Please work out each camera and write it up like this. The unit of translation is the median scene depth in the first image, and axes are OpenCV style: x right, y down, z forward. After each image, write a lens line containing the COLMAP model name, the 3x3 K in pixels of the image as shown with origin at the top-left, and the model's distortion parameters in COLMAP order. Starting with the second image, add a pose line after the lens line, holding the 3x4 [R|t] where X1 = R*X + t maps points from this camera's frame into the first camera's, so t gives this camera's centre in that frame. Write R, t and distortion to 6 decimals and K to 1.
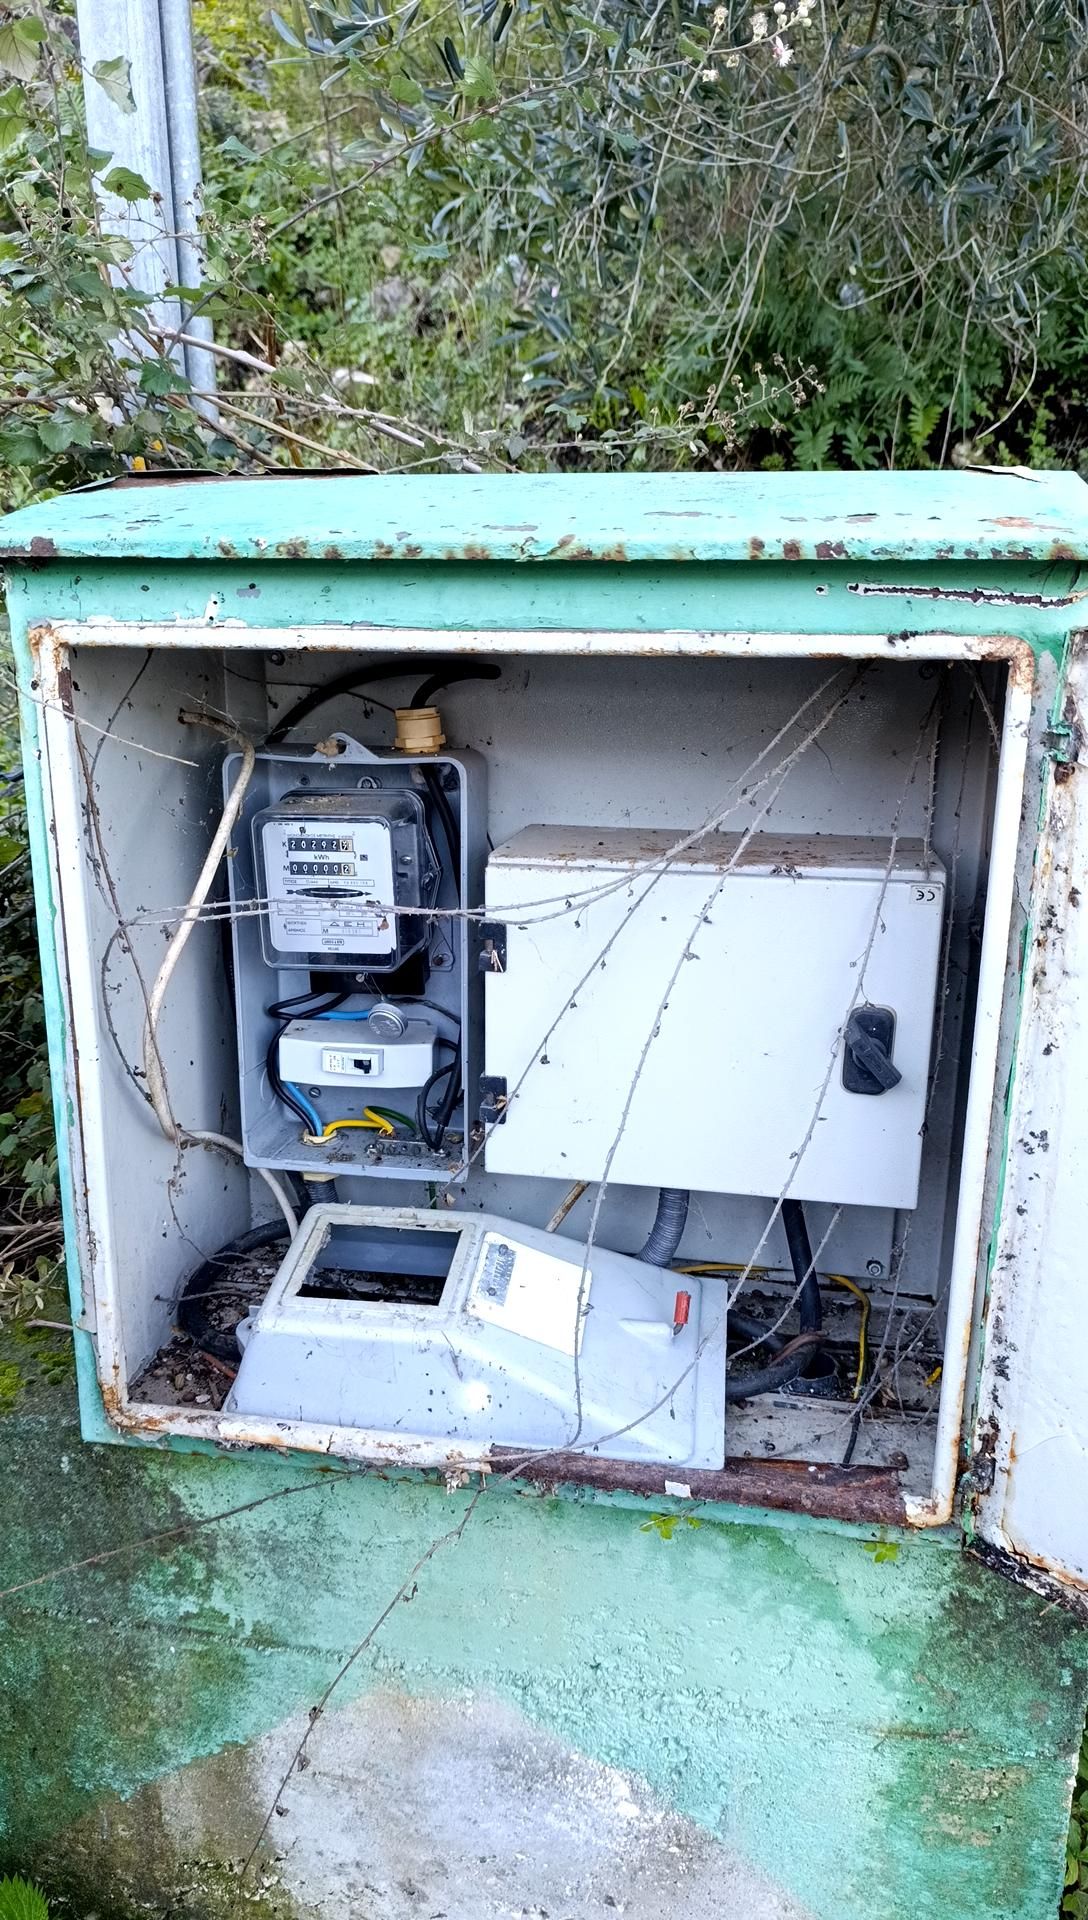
lens RADIAL K [[1330.8, 0, 542.4], [0, 1330.8, 977.0], [0, 0, 1]] dist [0.134710, -0.308861]
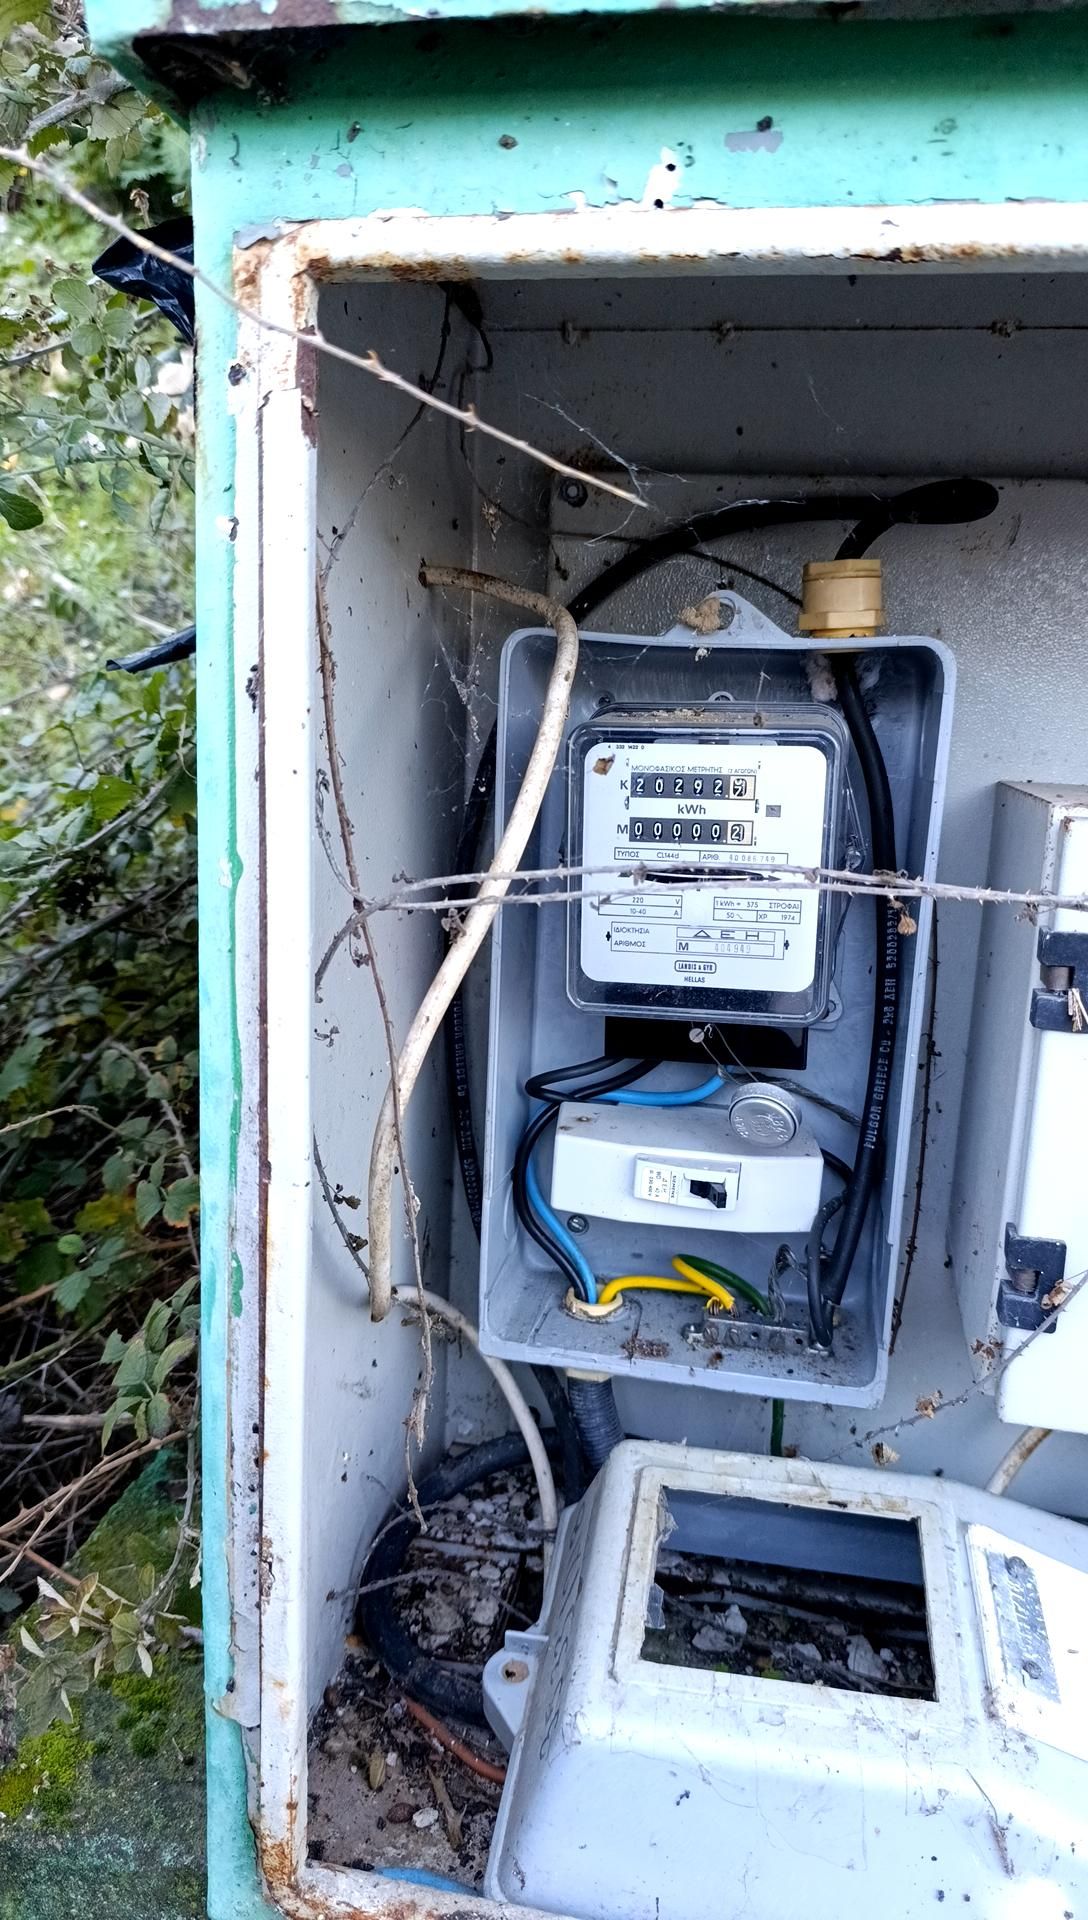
lens RADIAL K [[1333.3, 0, 544.0], [0, 1333.3, 960.0], [0, 0, 1]] dist [0.043022, -0.075102]
pose [[0.999253, 0.036226, -0.013463, -0.207986], [-0.037020, 0.997242, -0.064325, 0.008080], [0.011096, 0.064775, 0.997838, 0.447788]]
